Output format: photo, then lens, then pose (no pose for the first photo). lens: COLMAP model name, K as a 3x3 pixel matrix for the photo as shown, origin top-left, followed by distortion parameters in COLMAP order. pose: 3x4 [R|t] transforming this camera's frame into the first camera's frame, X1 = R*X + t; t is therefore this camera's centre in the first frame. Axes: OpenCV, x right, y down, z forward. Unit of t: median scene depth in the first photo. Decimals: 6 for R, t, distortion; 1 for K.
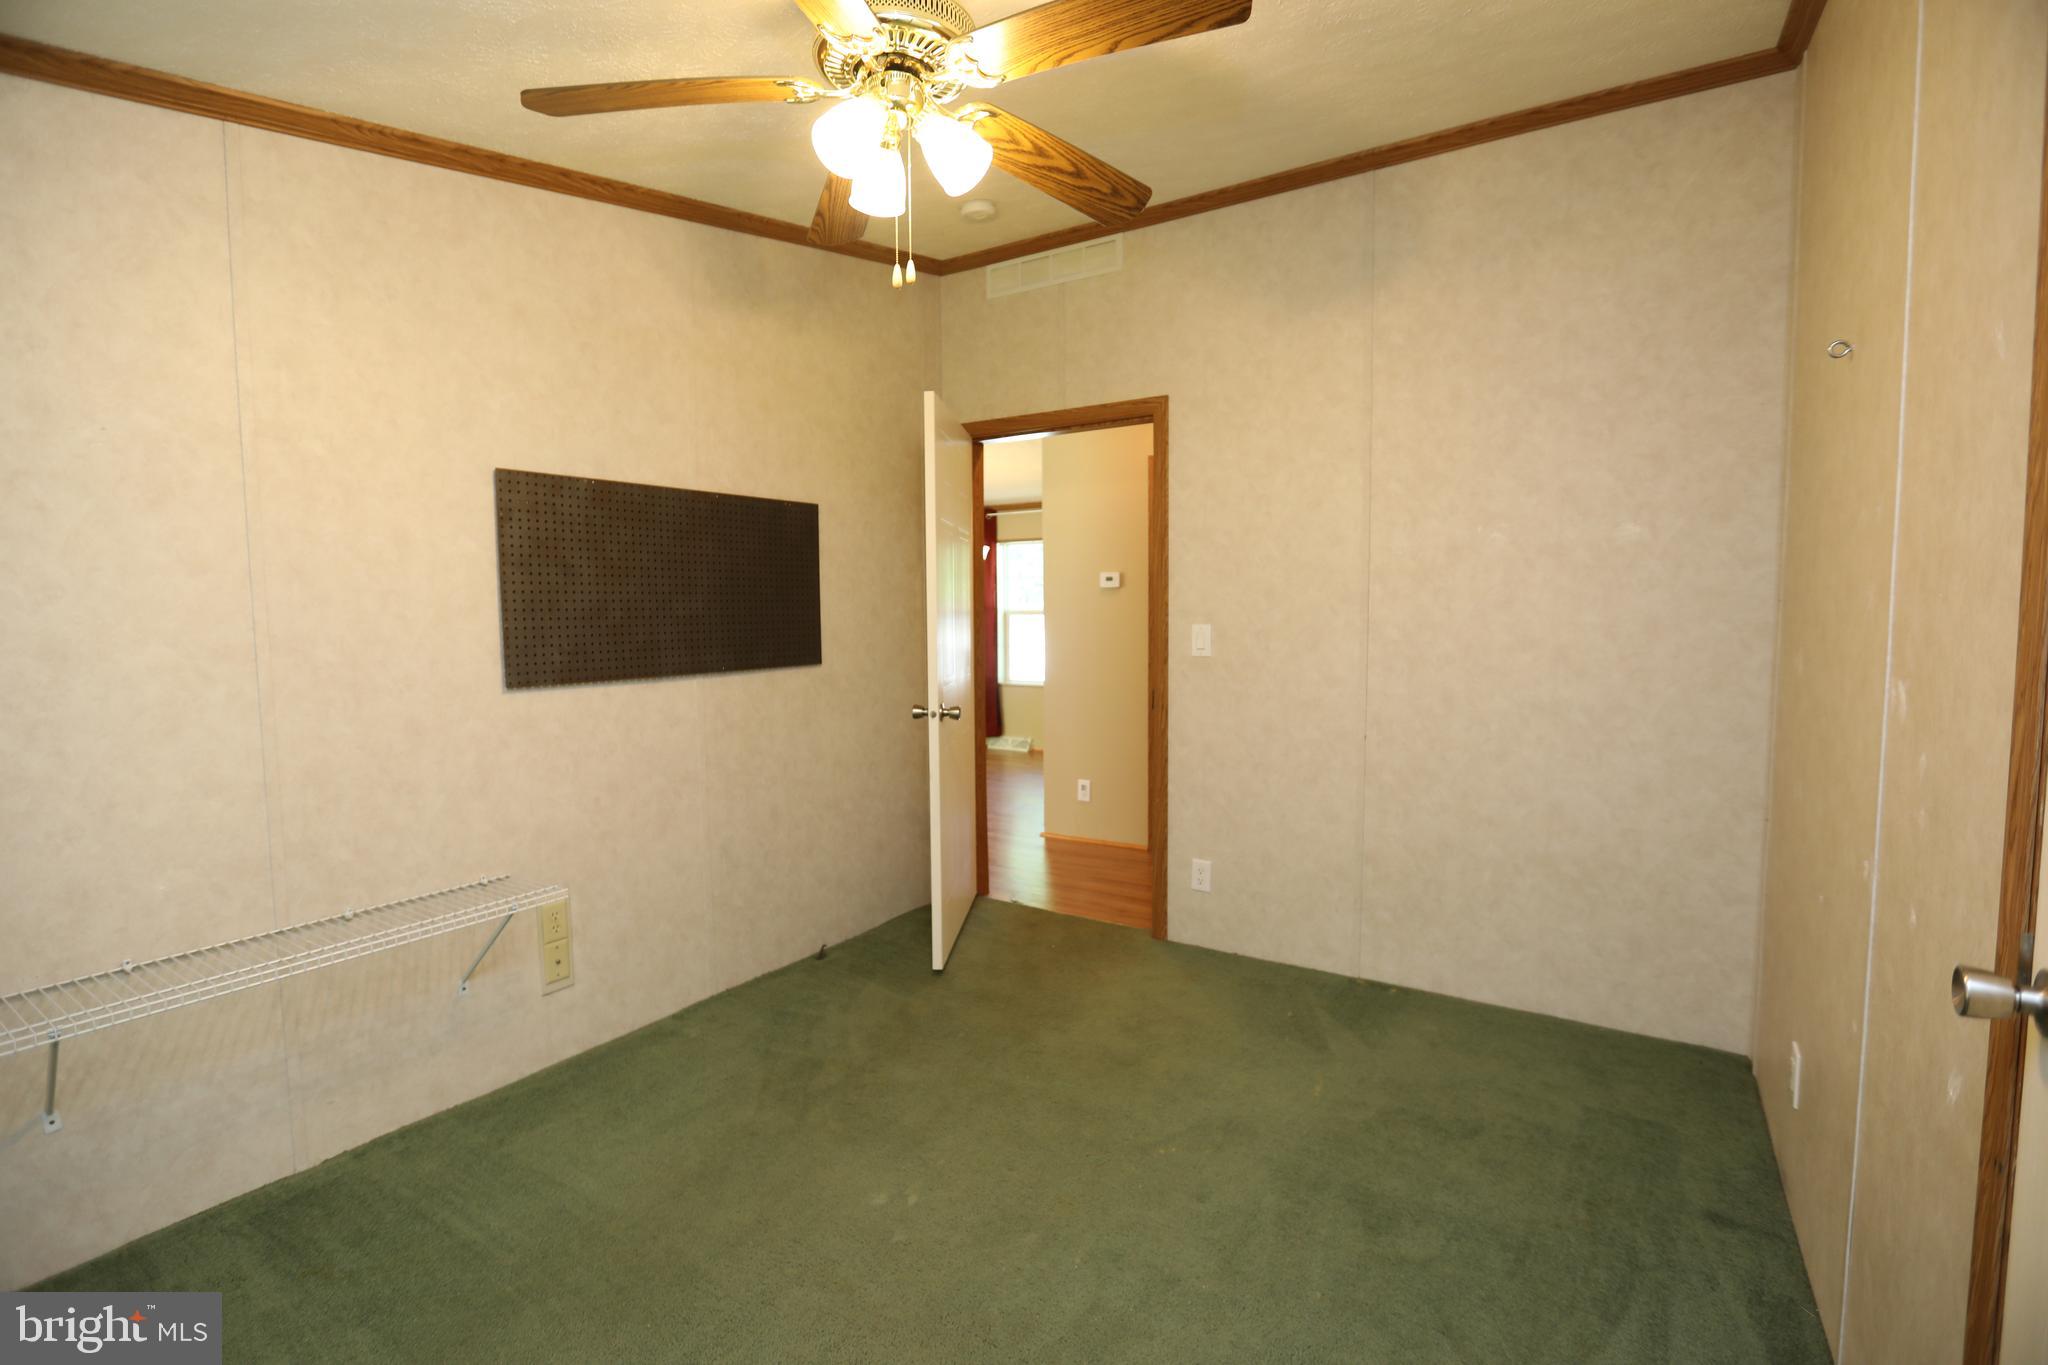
lens RADIAL K [[929.3, 0, 1016.7], [0, 929.3, 676.9], [0, 0, 1]] dist [-0.053126, 0.017874]
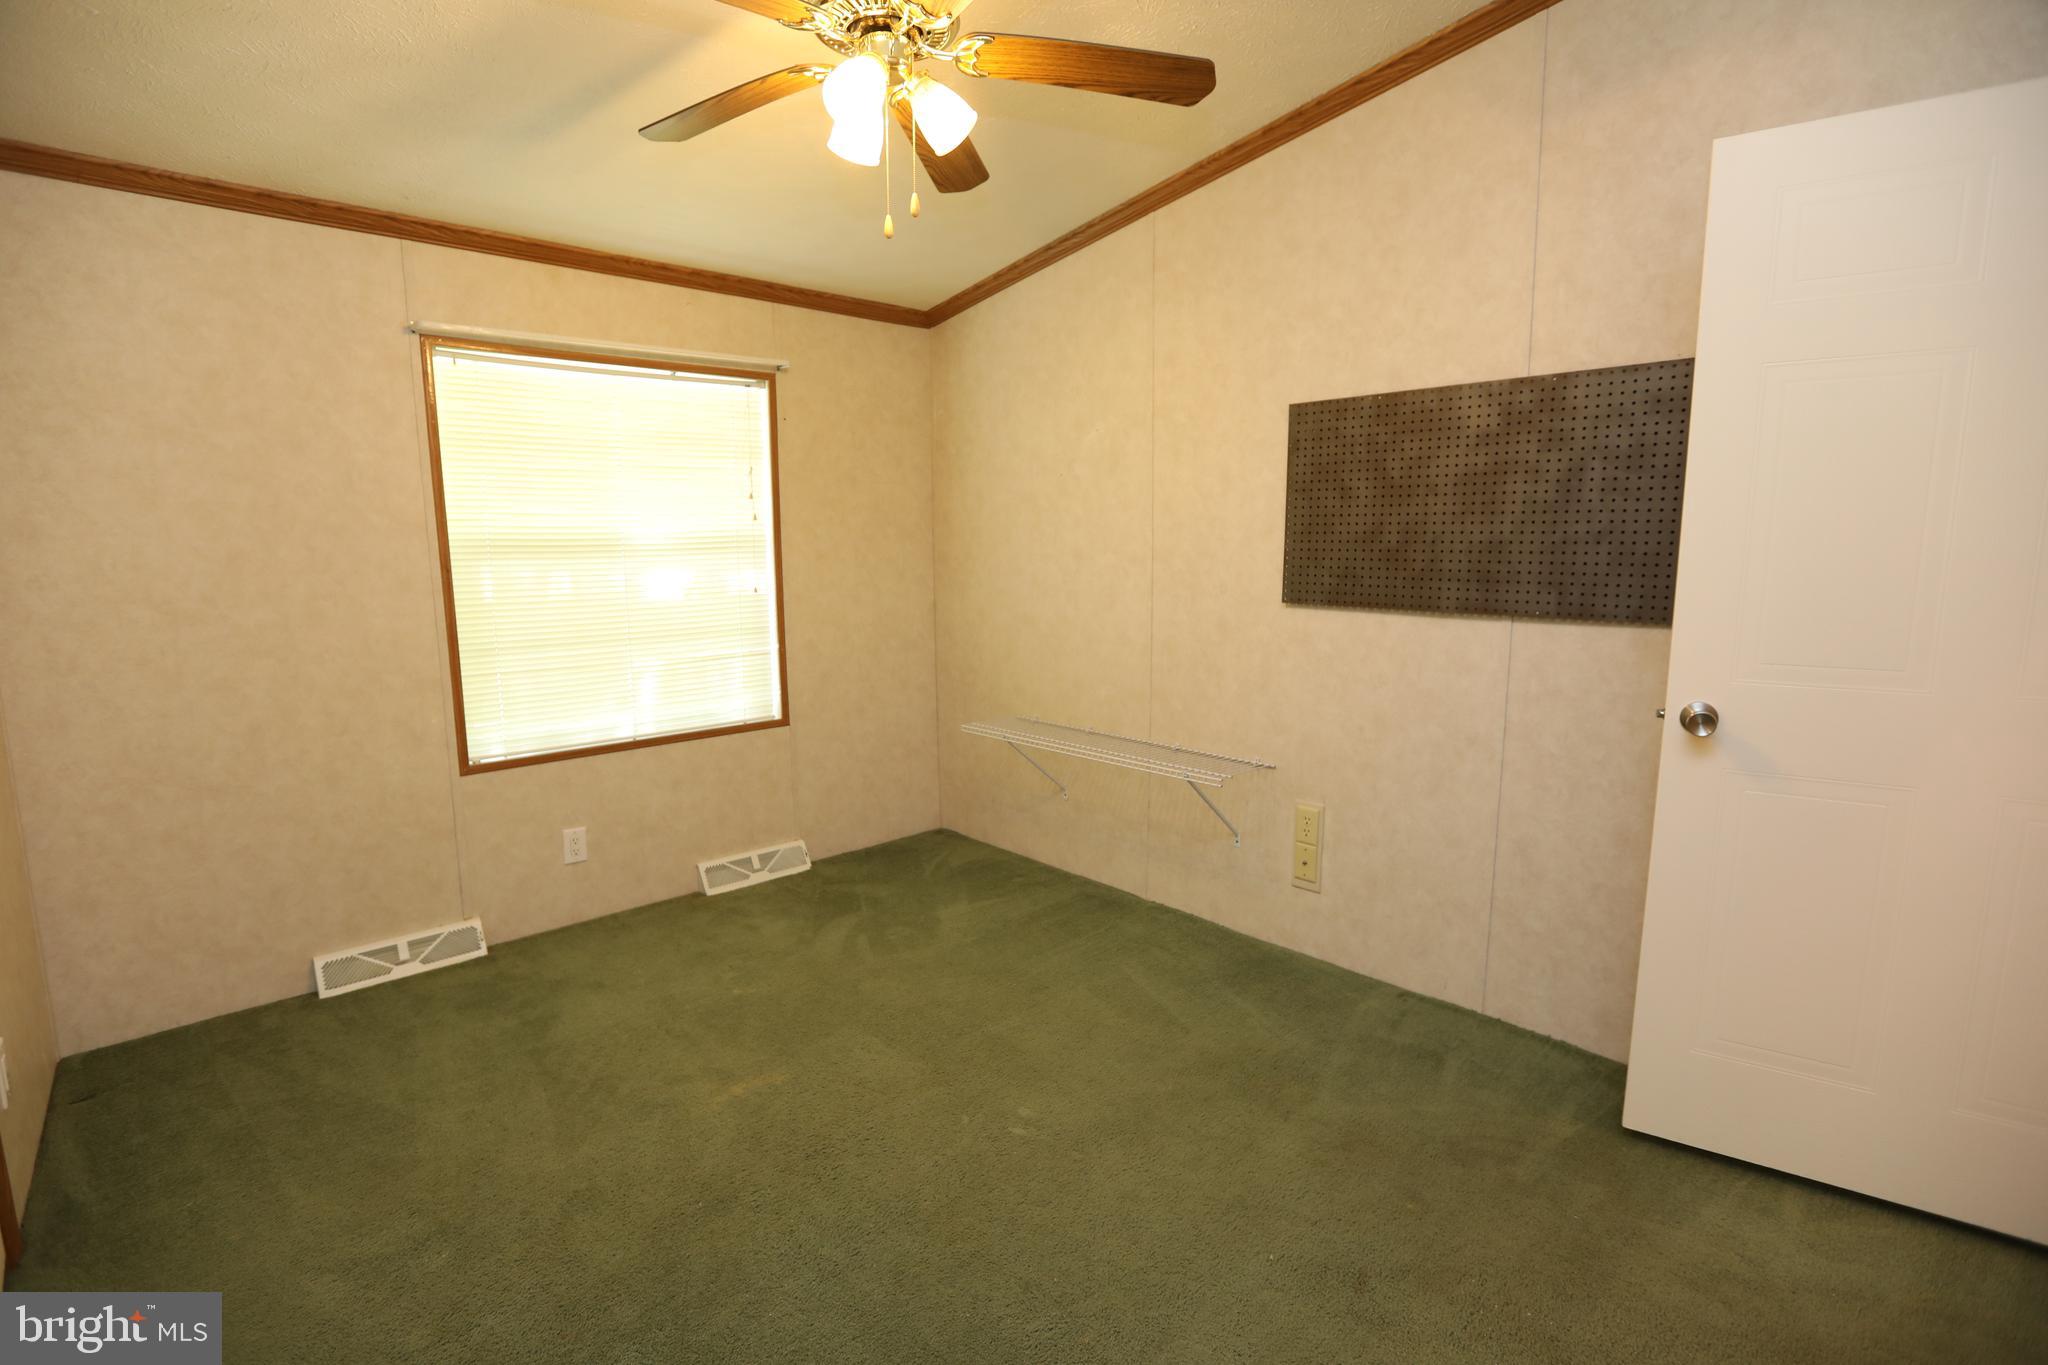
lens RADIAL K [[929.3, 0, 1016.7], [0, 929.3, 676.9], [0, 0, 1]] dist [-0.053126, 0.017874]
pose [[-0.237868, 0.147440, -0.960042, 0.594103], [-0.068504, 0.983404, 0.168001, -0.063211], [0.968879, 0.105729, -0.223820, 0.898530]]
